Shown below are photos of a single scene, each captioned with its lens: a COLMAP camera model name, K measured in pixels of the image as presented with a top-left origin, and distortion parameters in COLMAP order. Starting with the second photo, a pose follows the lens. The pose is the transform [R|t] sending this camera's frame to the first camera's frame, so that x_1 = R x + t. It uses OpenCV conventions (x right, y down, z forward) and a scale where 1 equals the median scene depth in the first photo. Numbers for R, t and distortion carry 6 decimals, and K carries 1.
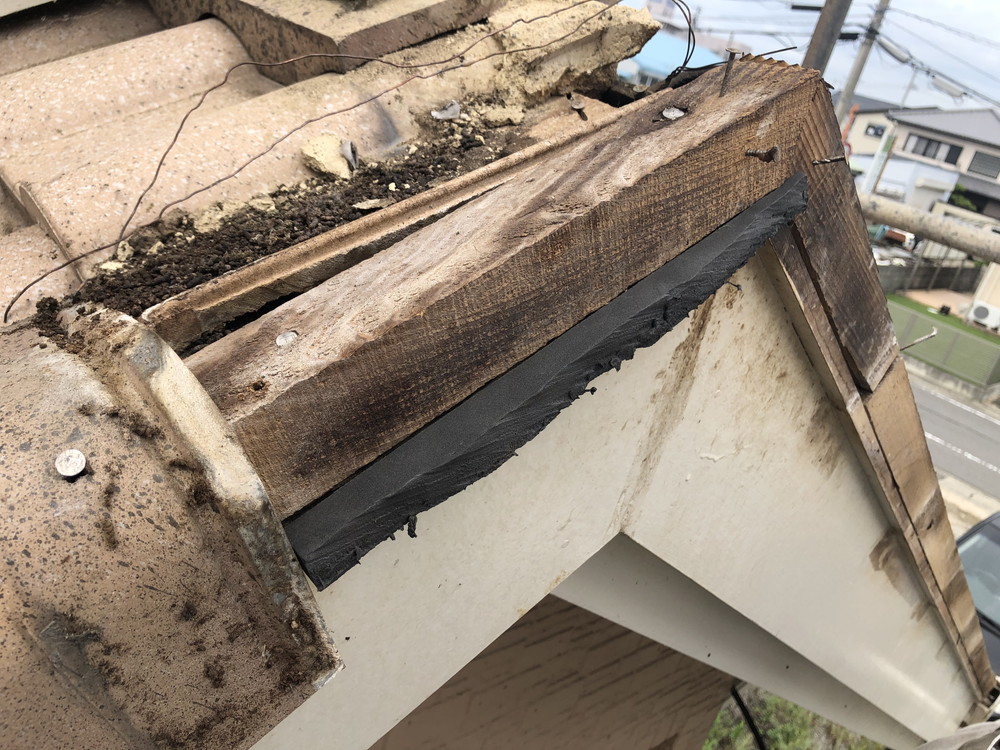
lens RADIAL K [[829.9, 0, 500.0], [0, 829.9, 375.0], [0, 0, 1]] dist [0.011365, -0.098454]
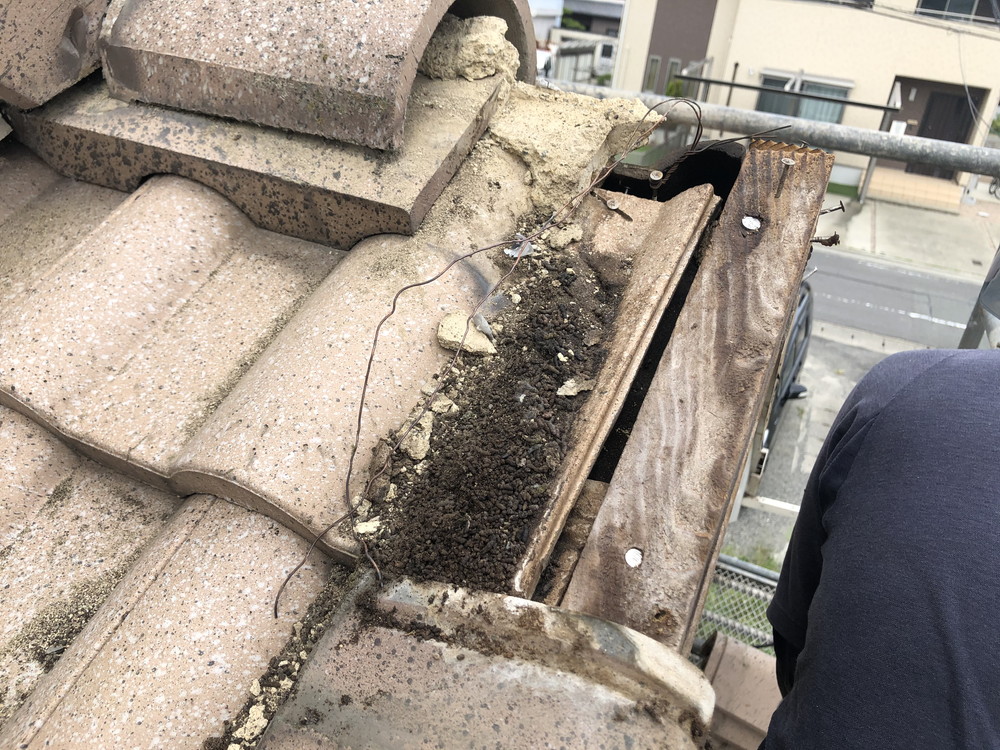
lens RADIAL K [[829.9, 0, 500.0], [0, 829.9, 375.0], [0, 0, 1]] dist [0.011365, -0.098454]
pose [[0.900070, -0.313768, 0.302362, -0.504132], [0.272915, 0.946867, 0.170175, -0.385460], [-0.339693, -0.070651, 0.937879, 0.003949]]
